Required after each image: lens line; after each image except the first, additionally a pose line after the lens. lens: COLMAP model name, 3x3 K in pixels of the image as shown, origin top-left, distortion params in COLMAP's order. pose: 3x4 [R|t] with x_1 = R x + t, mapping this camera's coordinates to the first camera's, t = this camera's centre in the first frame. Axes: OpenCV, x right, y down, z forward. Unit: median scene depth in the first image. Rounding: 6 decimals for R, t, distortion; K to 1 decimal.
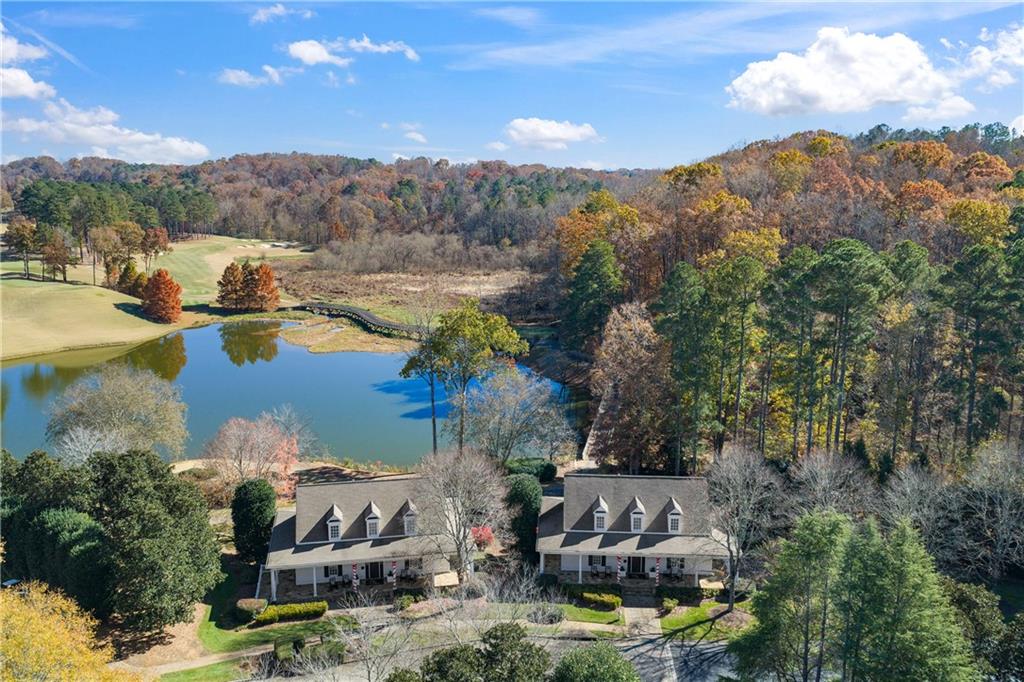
lens RADIAL K [[835.4, 0, 509.0], [0, 835.4, 340.3], [0, 0, 1]] dist [0.006201, -0.019207]
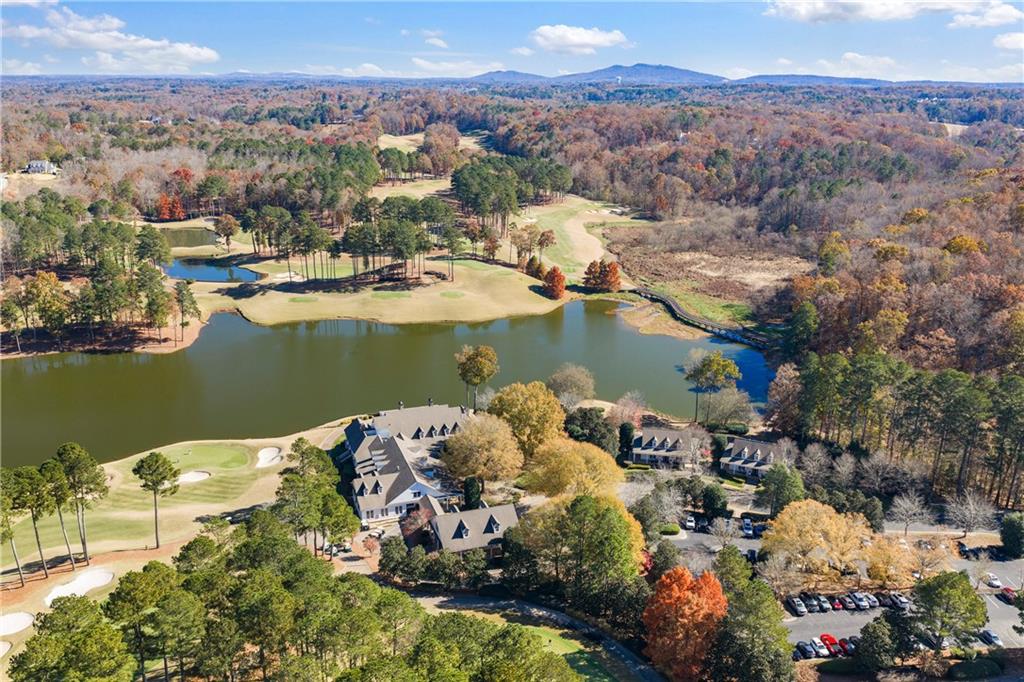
lens RADIAL K [[835.4, 0, 510.7], [0, 835.4, 343.7], [0, 0, 1]] dist [0.006201, -0.019207]
pose [[0.931989, 0.117547, -0.342899, 0.088033], [-0.073245, 0.987517, 0.139446, -0.149570], [0.355010, -0.104846, 0.928964, -0.568636]]
